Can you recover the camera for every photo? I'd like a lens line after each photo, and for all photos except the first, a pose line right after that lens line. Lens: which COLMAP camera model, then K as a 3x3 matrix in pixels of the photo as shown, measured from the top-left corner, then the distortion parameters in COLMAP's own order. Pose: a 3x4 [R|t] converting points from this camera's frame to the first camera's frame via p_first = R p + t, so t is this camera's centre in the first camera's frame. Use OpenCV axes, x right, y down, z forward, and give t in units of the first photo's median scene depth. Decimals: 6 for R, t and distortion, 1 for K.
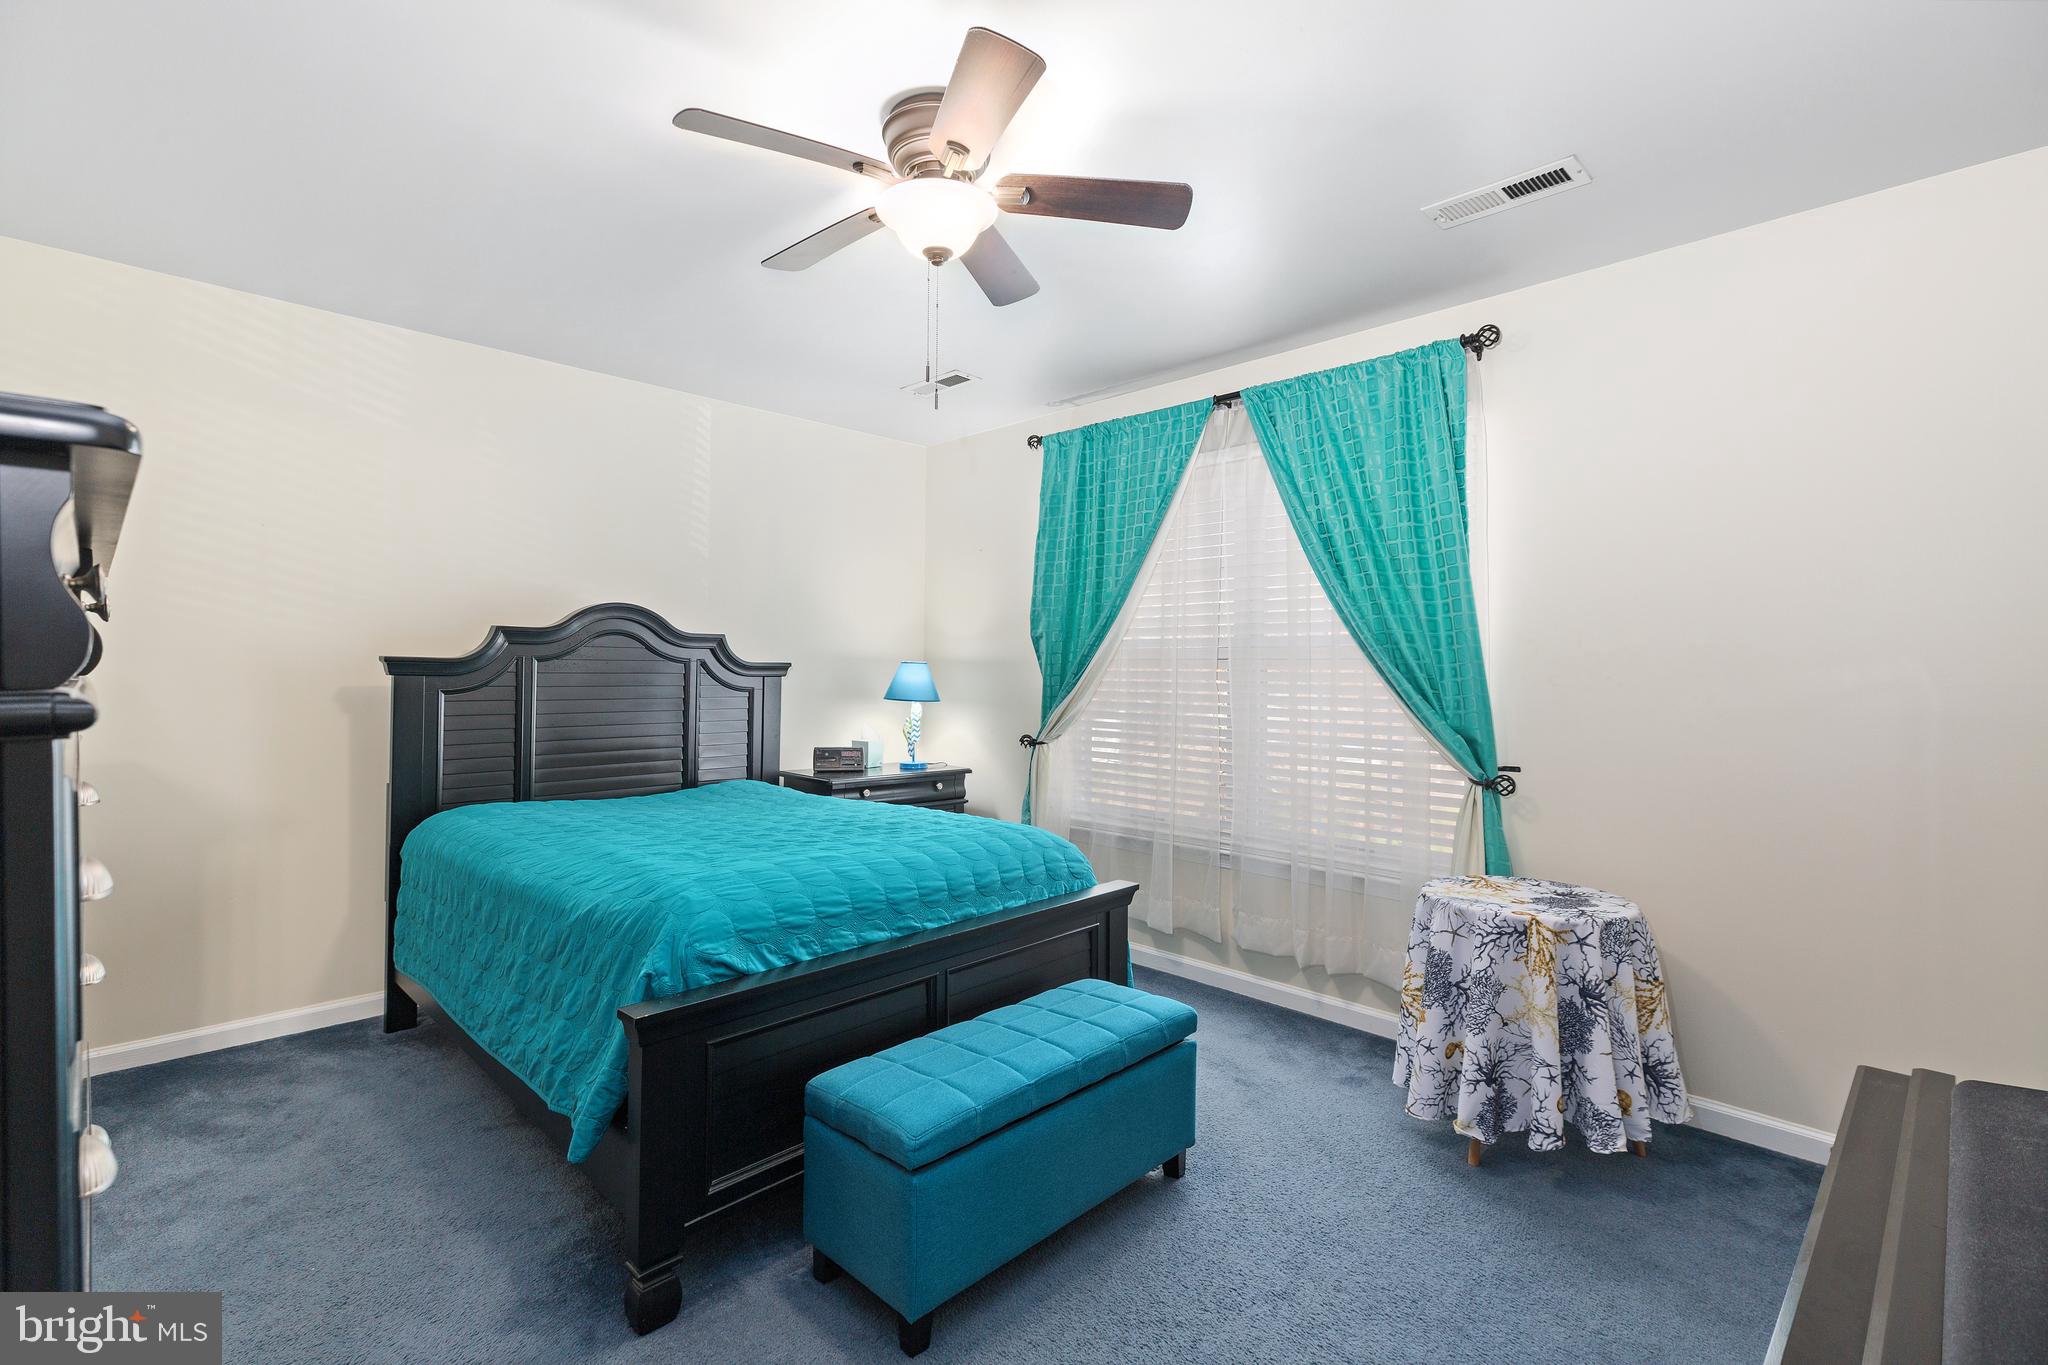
lens RADIAL K [[915.3, 0, 1021.7], [0, 915.3, 679.3], [0, 0, 1]] dist [0.008830, -0.000085]
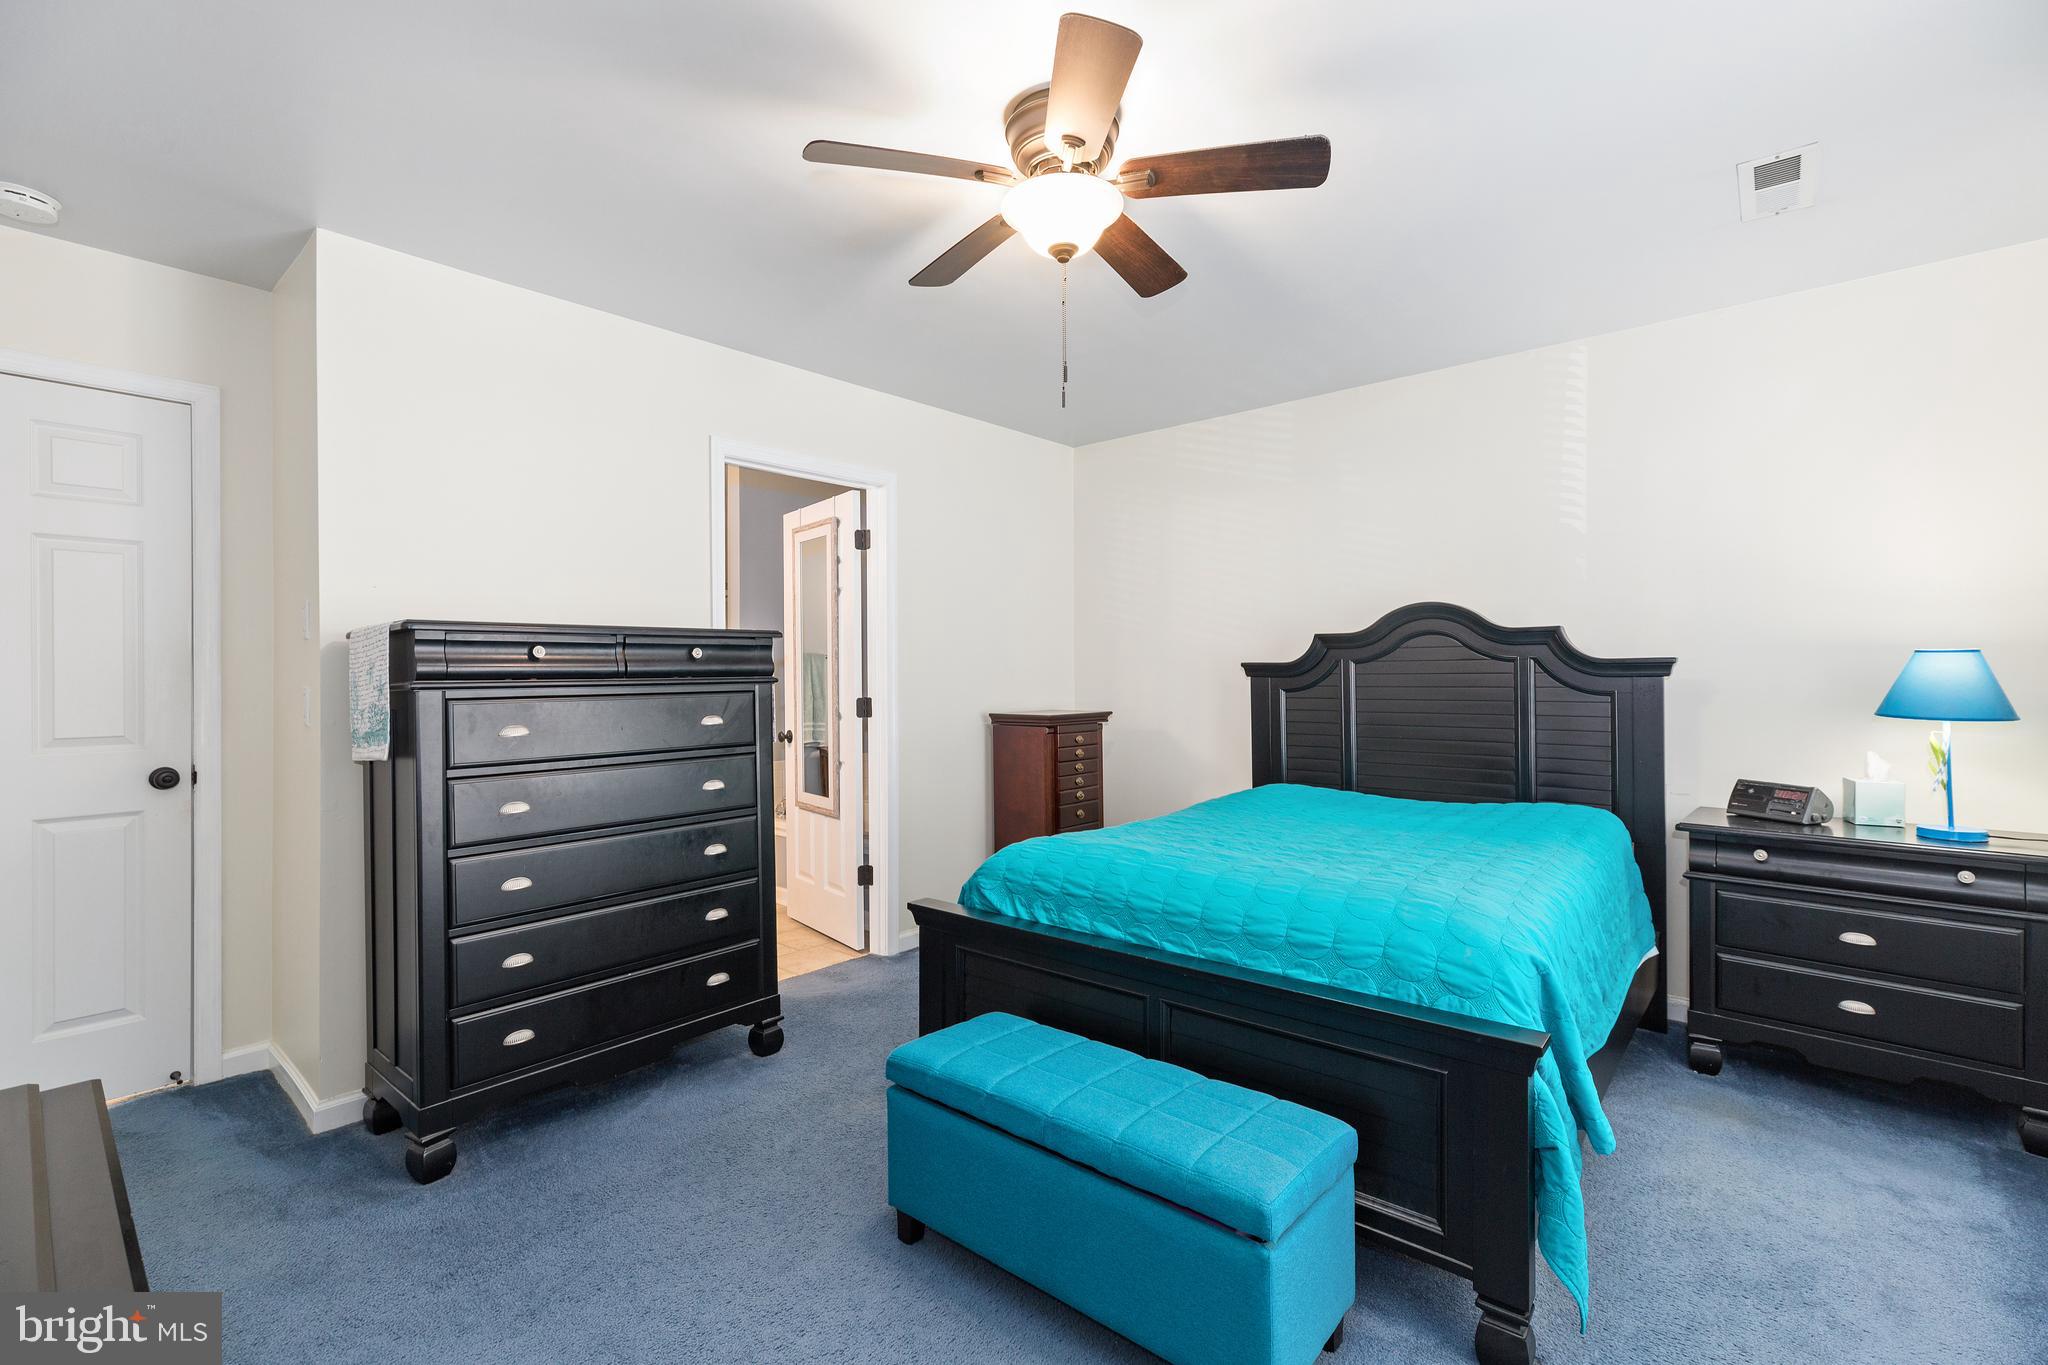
lens RADIAL K [[915.3, 0, 1021.7], [0, 915.3, 679.3], [0, 0, 1]] dist [0.008830, -0.000085]
pose [[0.076925, 0.000660, -0.997037, 0.775893], [-0.000169, 1.000000, 0.000649, -0.002317], [0.997037, 0.000118, 0.076925, 0.747172]]
